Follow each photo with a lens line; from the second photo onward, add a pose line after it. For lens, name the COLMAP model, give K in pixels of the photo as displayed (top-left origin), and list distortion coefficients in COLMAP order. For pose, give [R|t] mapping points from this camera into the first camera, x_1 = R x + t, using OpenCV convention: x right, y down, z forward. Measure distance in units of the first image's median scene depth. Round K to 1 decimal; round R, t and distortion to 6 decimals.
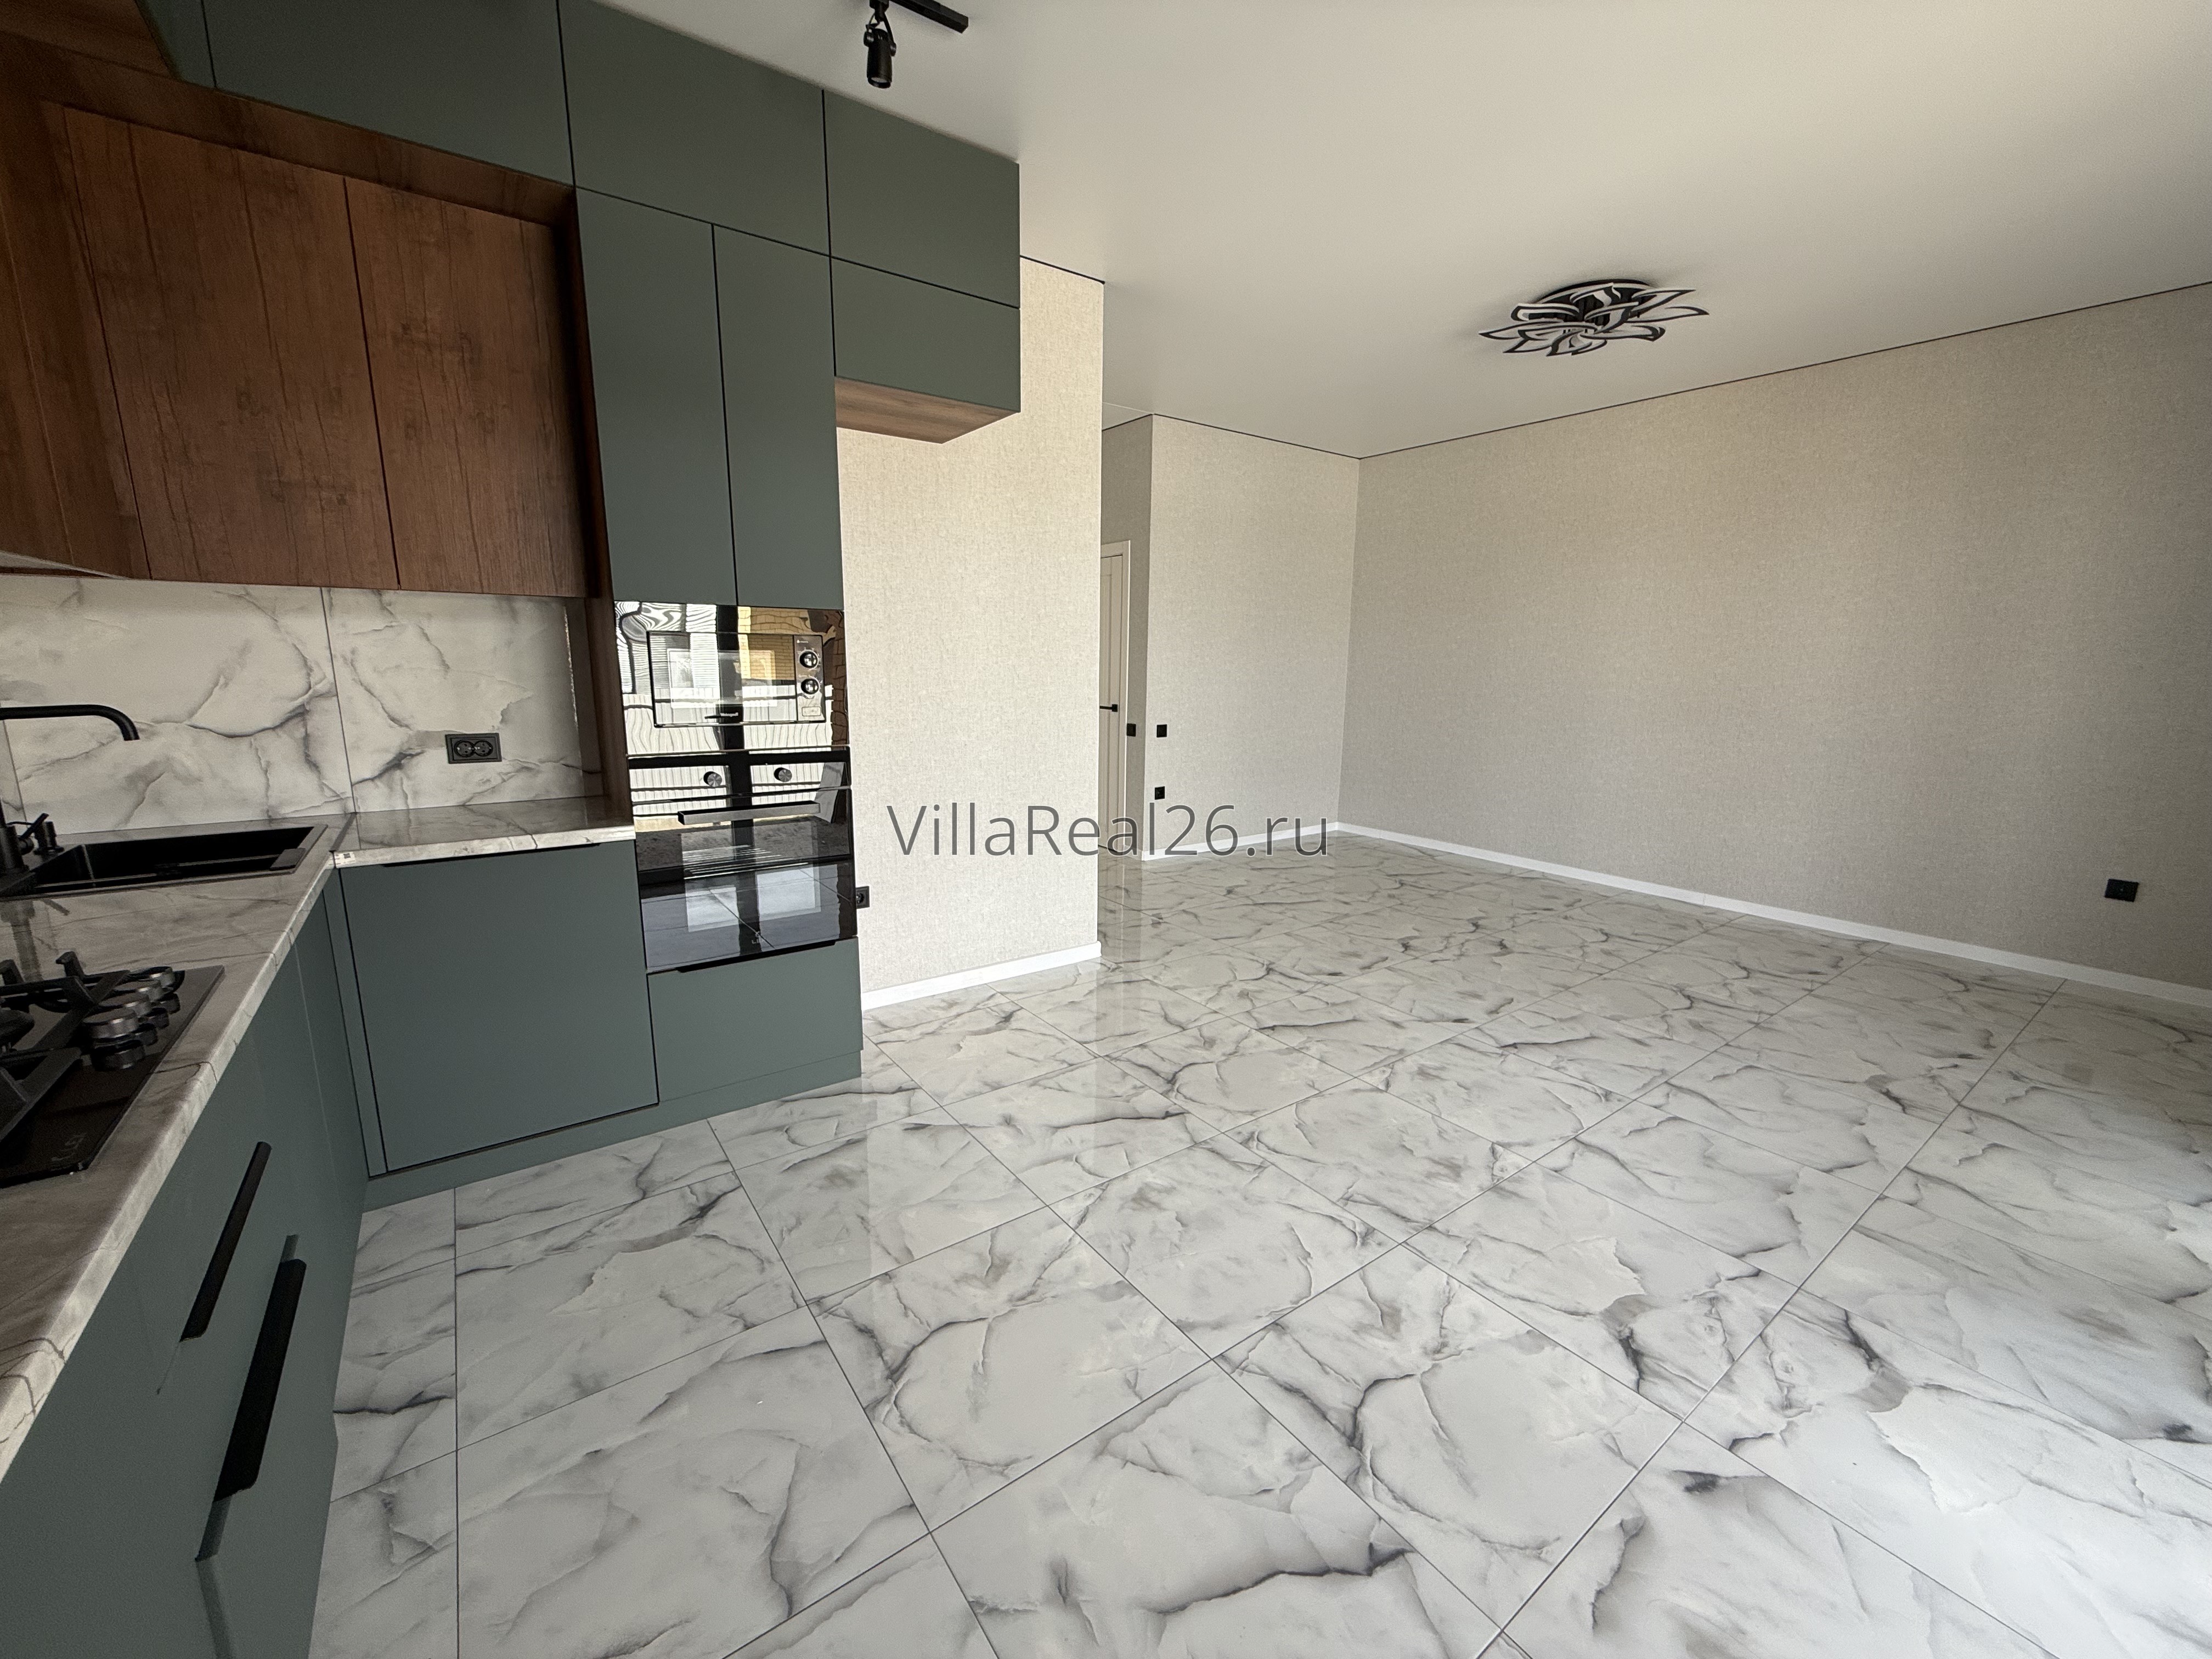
lens RADIAL K [[880.6, 0, 1100.1], [0, 880.6, 829.7], [0, 0, 1]] dist [-0.001648, 0.000587]
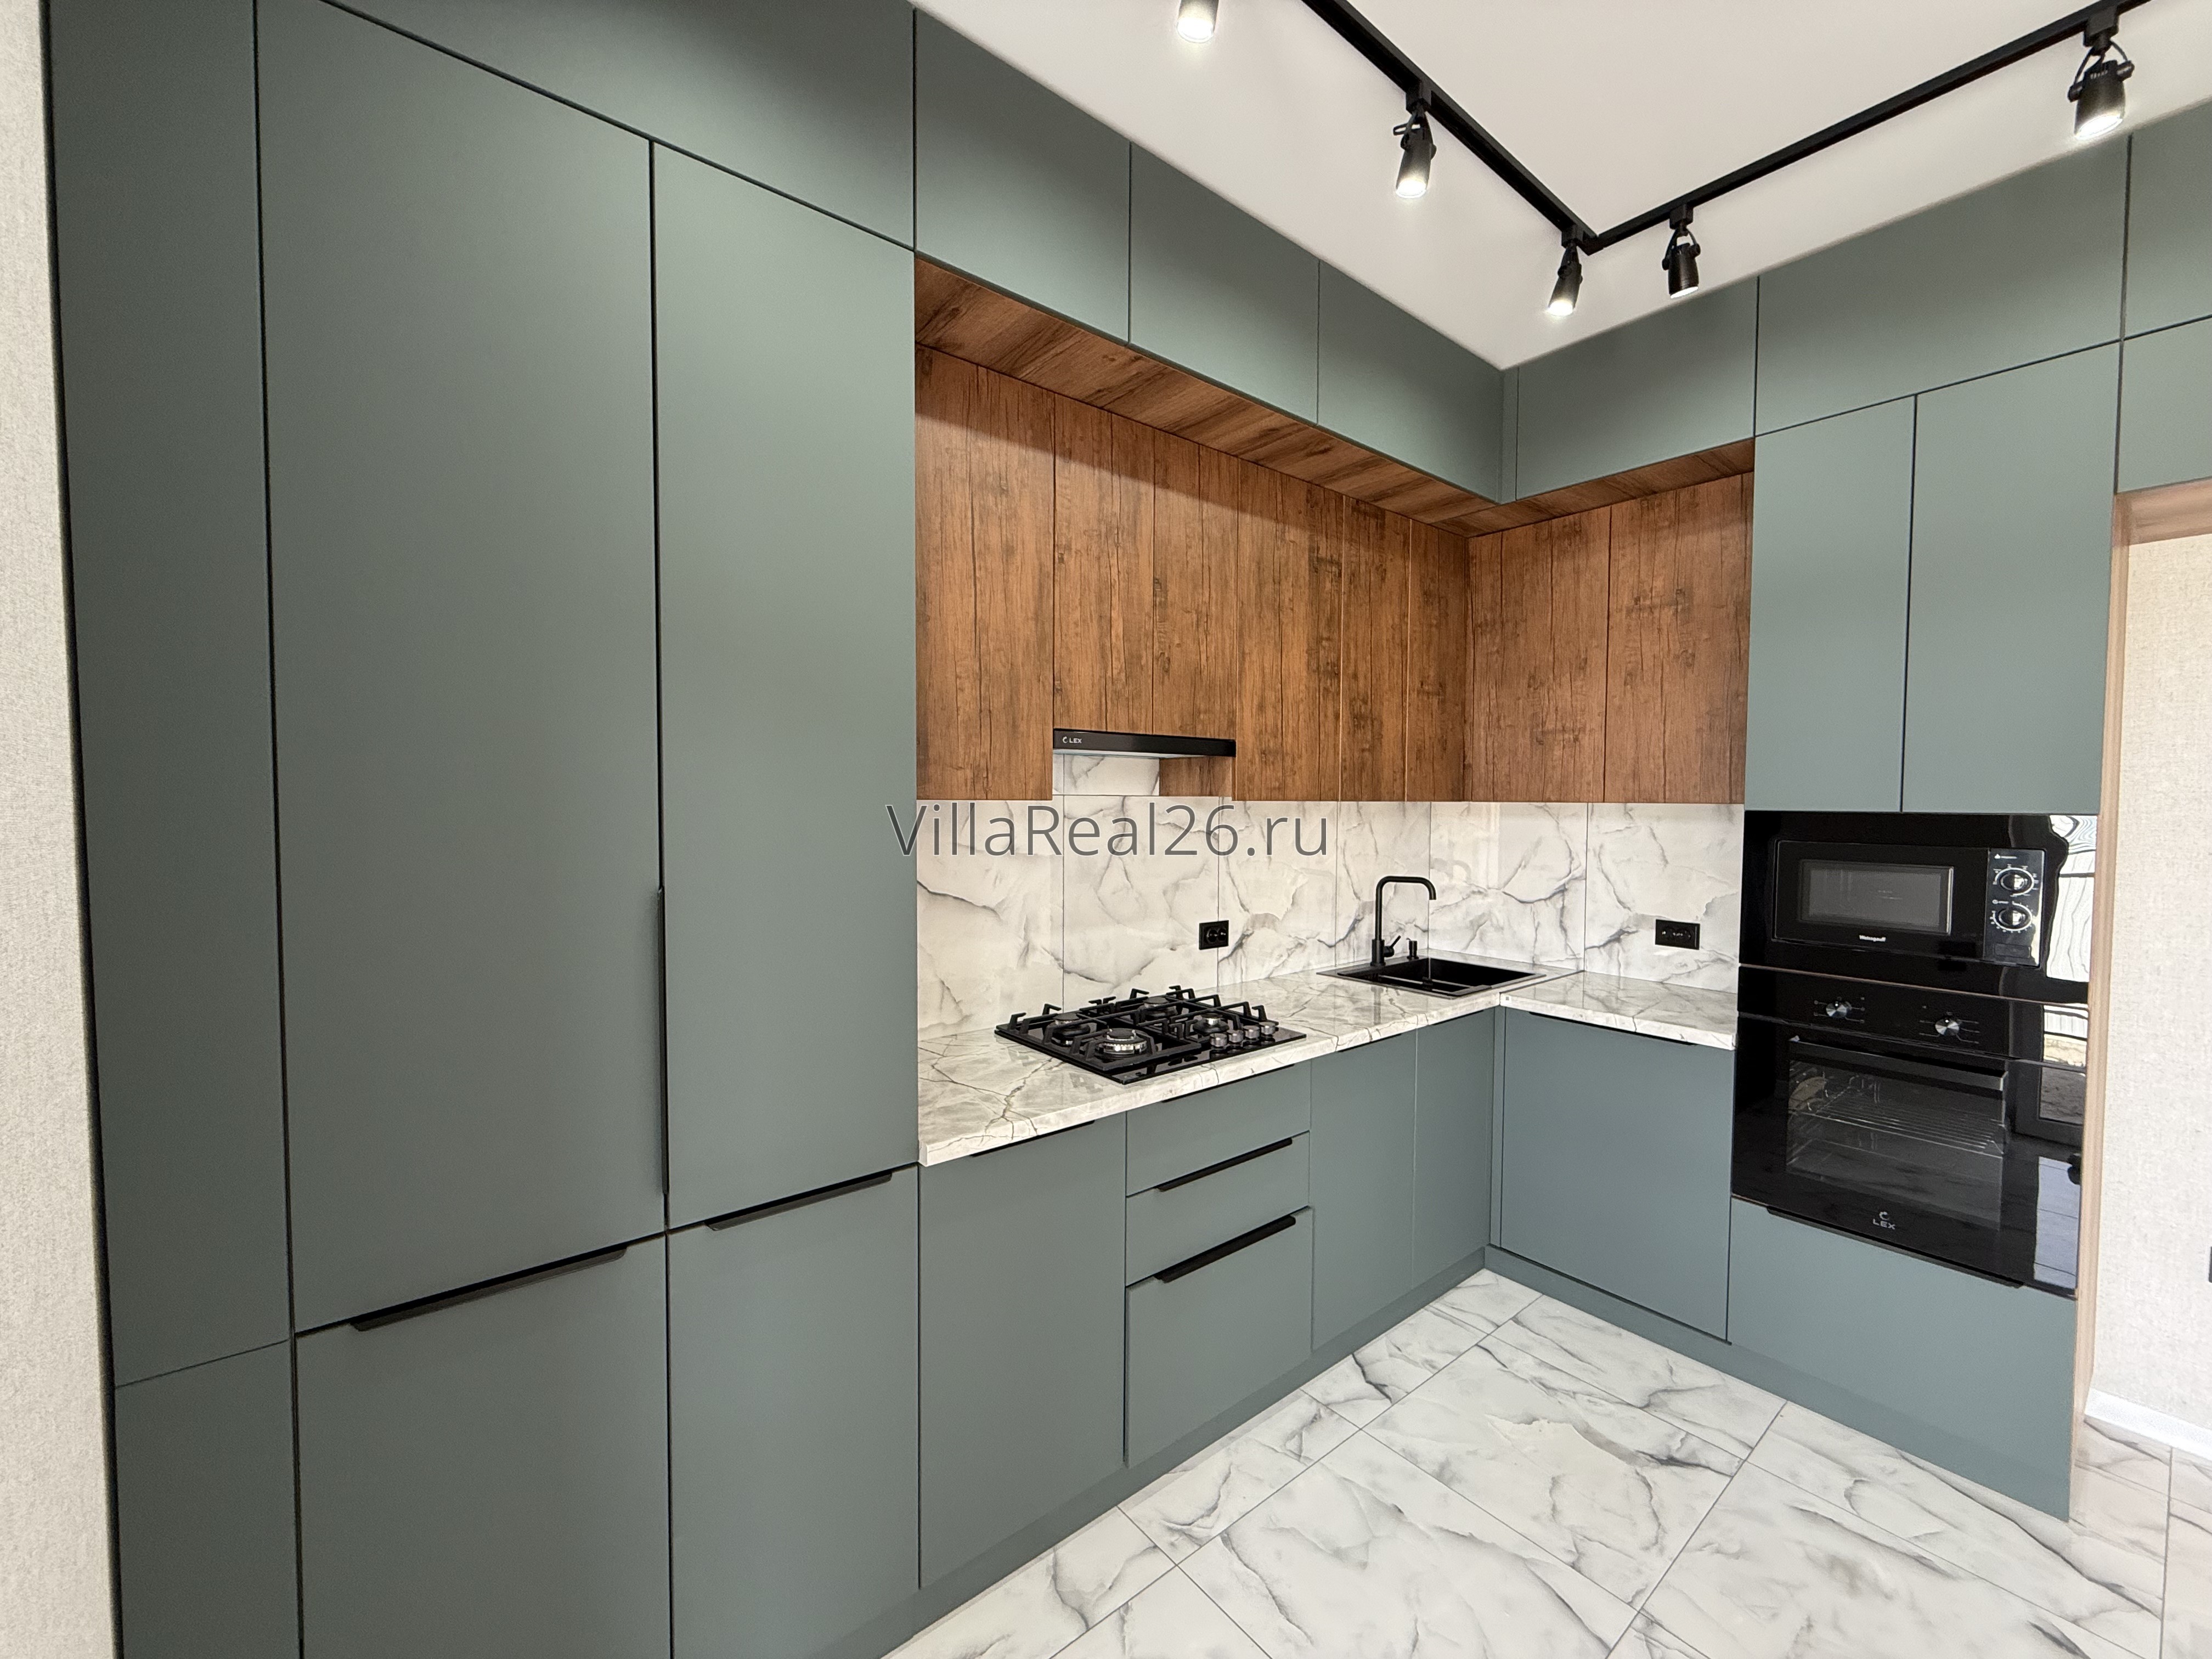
lens RADIAL K [[880.6, 0, 1100.1], [0, 880.6, 829.7], [0, 0, 1]] dist [-0.001648, 0.000587]
pose [[0.045094, 0.022913, -0.998720, 0.419795], [-0.197677, 0.980173, 0.013562, -0.107331], [0.979230, 0.196812, 0.048729, 0.237478]]
